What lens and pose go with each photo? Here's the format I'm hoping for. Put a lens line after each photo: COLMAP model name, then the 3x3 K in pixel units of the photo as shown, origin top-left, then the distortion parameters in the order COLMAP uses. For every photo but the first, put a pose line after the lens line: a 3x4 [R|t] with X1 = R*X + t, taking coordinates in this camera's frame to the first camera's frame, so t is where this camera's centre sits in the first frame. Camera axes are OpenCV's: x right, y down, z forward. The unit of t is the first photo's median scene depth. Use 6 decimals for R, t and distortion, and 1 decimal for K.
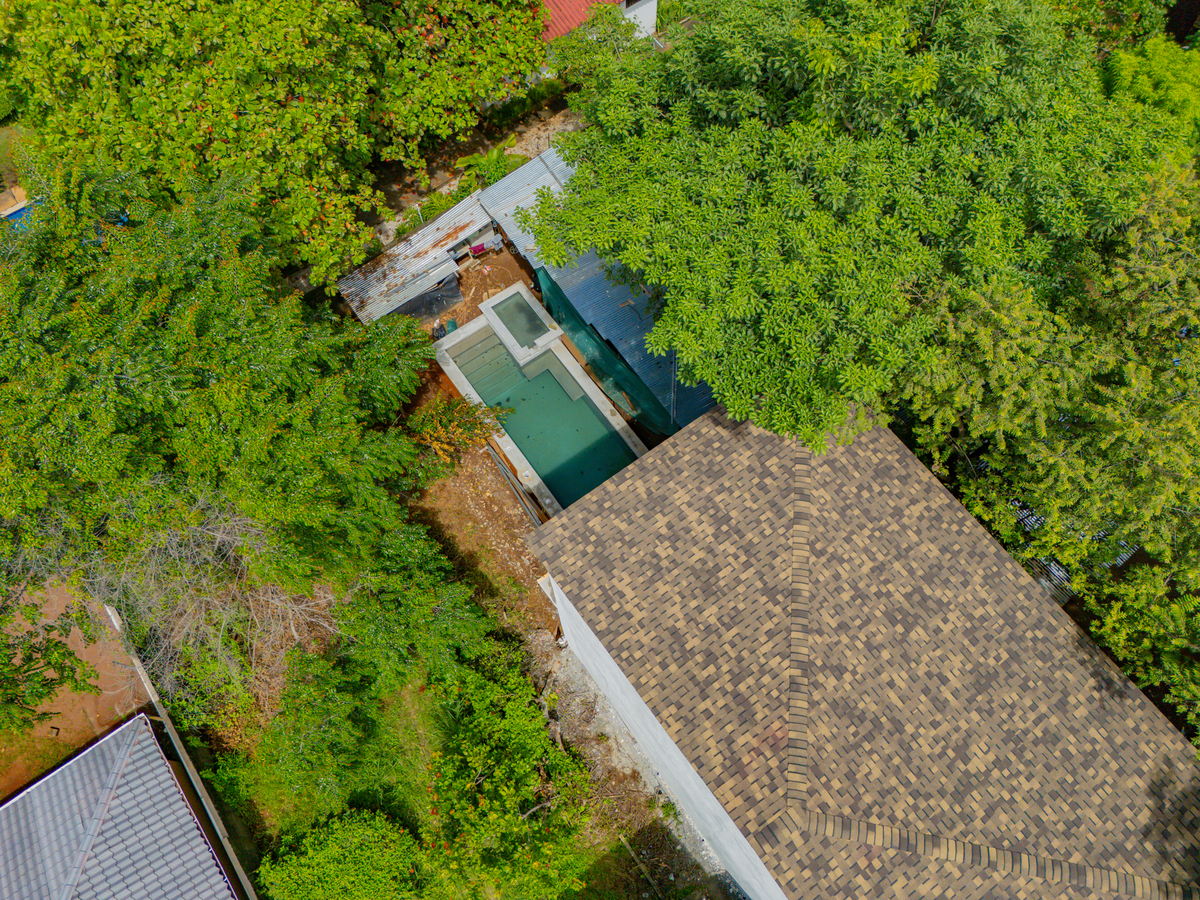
lens RADIAL K [[899.8, 0, 600.0], [0, 899.8, 450.0], [0, 0, 1]] dist [0.032356, 0.000072]
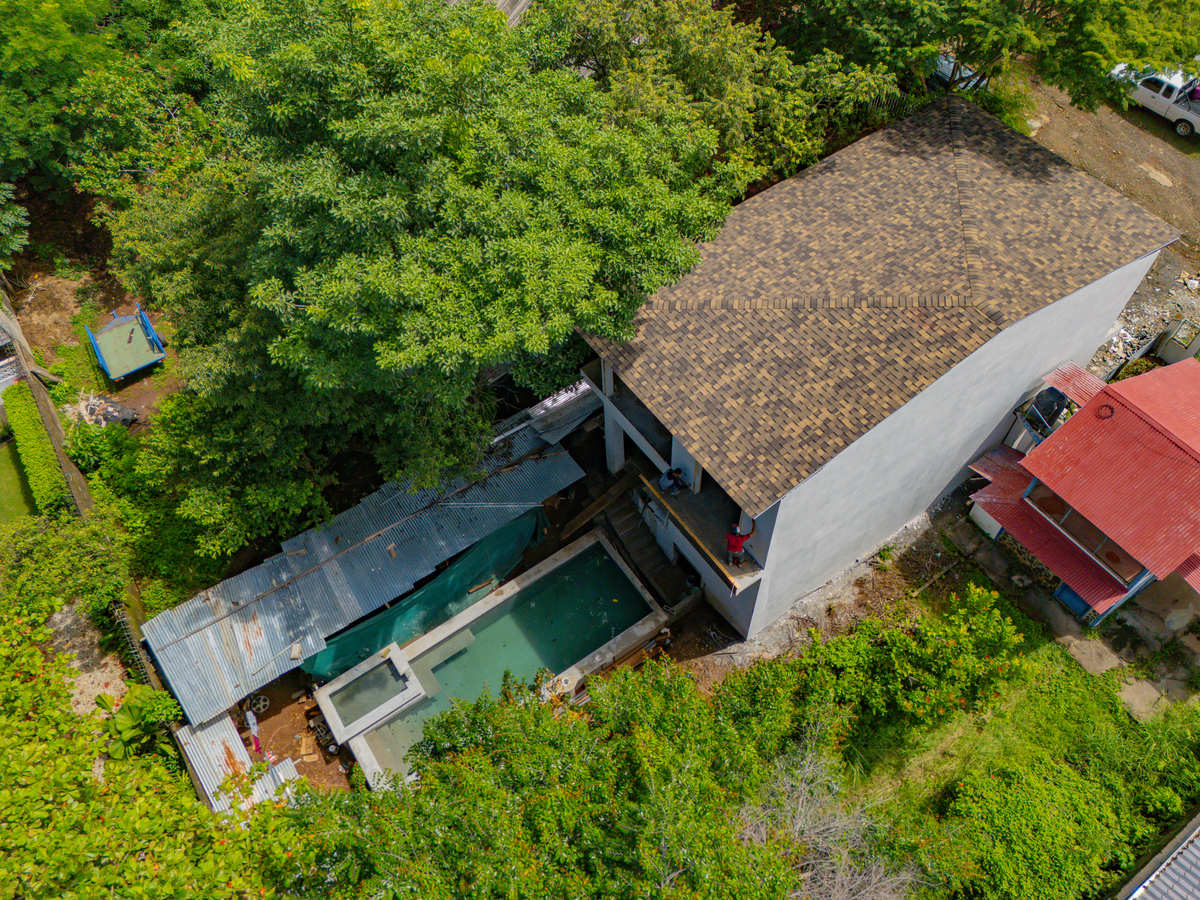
lens RADIAL K [[899.8, 0, 600.0], [0, 899.8, 450.0], [0, 0, 1]] dist [0.032356, 0.000072]
pose [[0.012389, -0.803857, 0.594694, -0.684991], [0.928420, 0.230107, 0.291697, -0.408267], [-0.371326, 0.548512, 0.749167, 0.288218]]
